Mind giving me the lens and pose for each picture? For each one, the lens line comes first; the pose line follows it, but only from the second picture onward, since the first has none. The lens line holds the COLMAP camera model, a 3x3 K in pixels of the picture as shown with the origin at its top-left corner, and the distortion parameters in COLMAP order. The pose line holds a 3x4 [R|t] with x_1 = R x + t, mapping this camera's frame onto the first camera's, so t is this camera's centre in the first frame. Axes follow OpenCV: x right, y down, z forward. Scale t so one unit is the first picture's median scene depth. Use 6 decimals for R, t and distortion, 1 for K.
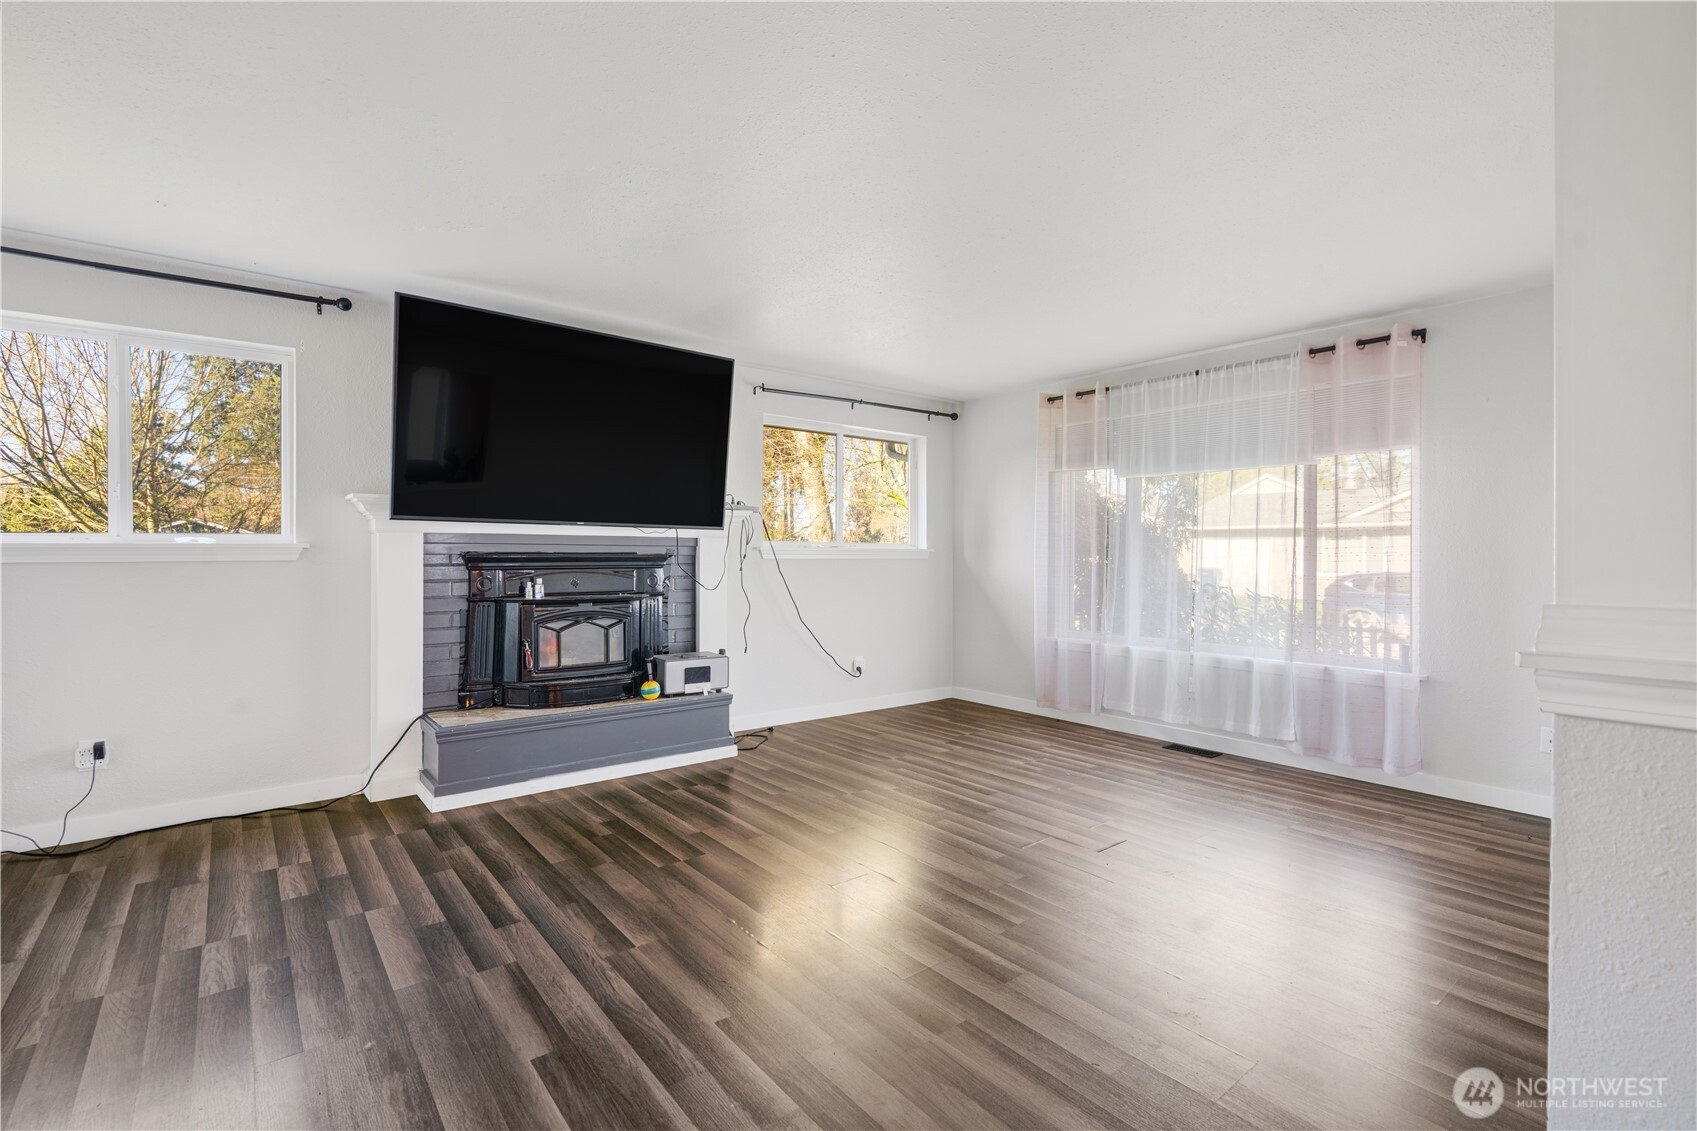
lens RADIAL K [[777.0, 0, 845.8], [0, 777.0, 556.7], [0, 0, 1]] dist [-0.000015, 0.000015]
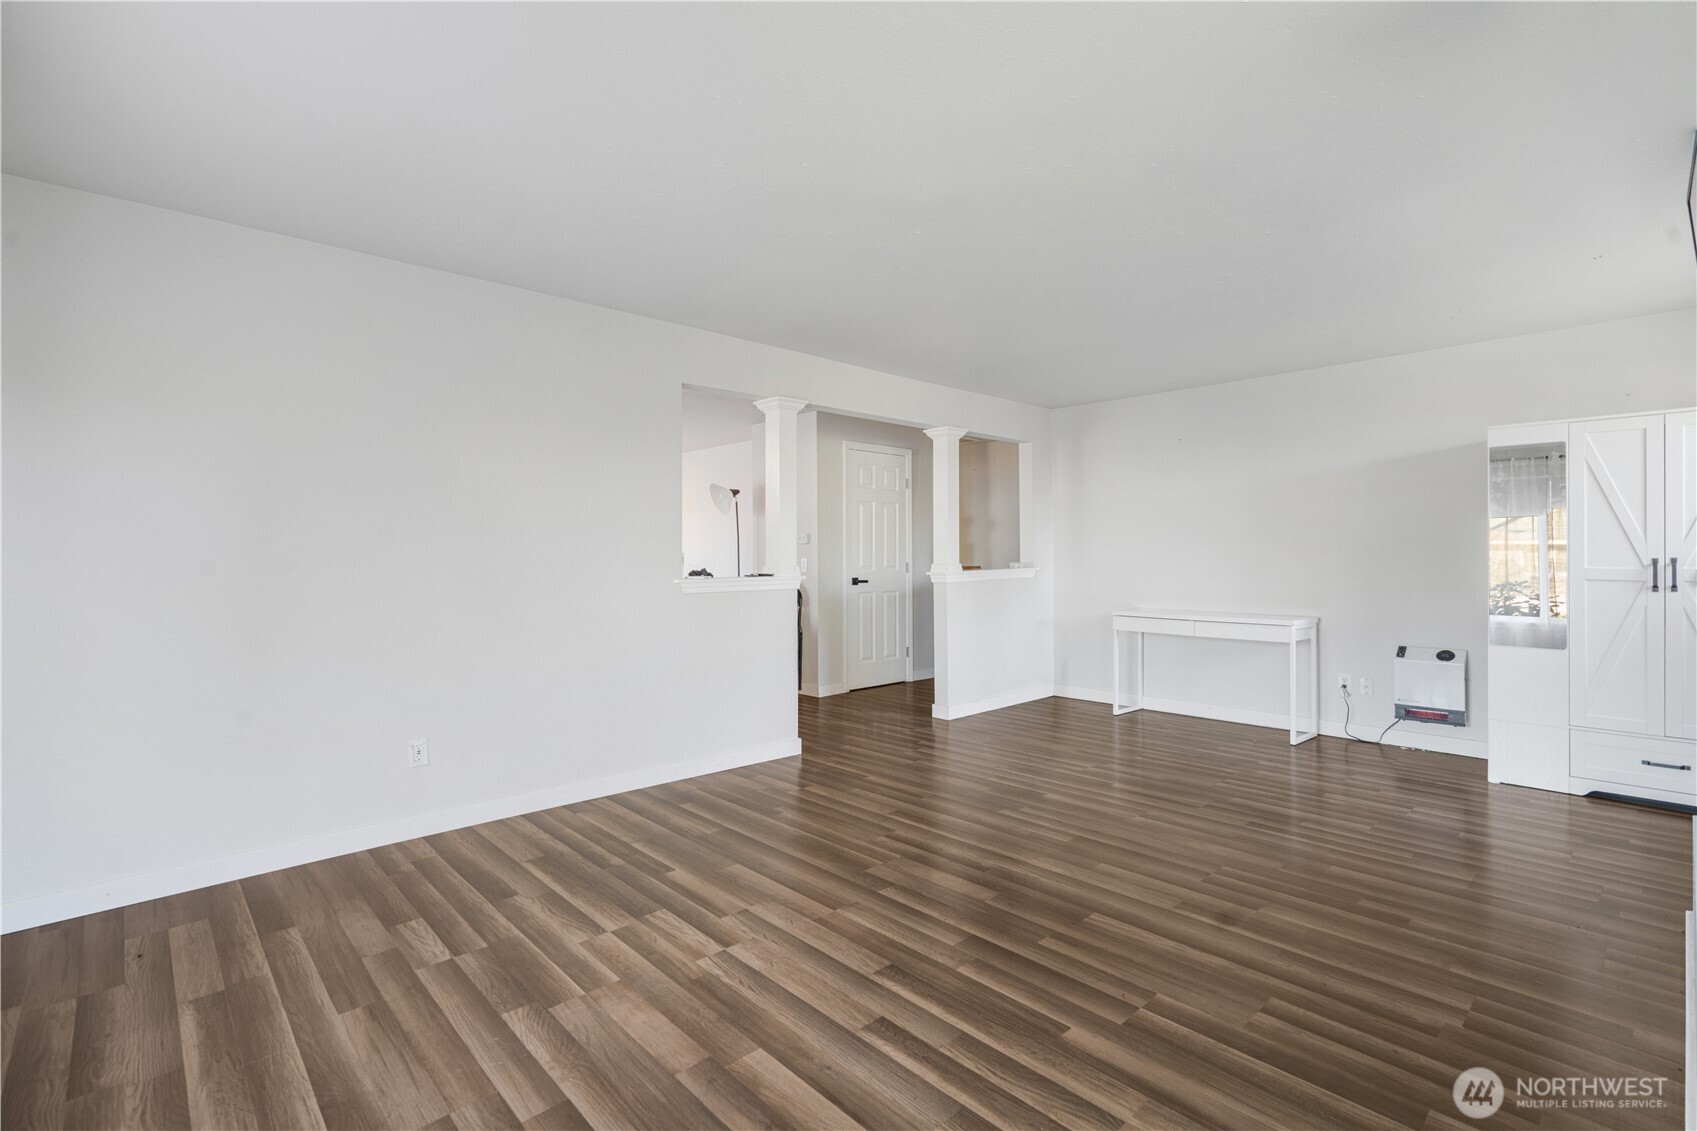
lens RADIAL K [[777.0, 0, 851.7], [0, 777.0, 558.7], [0, 0, 1]] dist [-0.000015, 0.000015]
pose [[-0.997630, -0.004120, -0.068686, 0.311133], [-0.004943, 0.999918, 0.011819, -0.010003], [0.068632, 0.012130, -0.997568, 1.960671]]
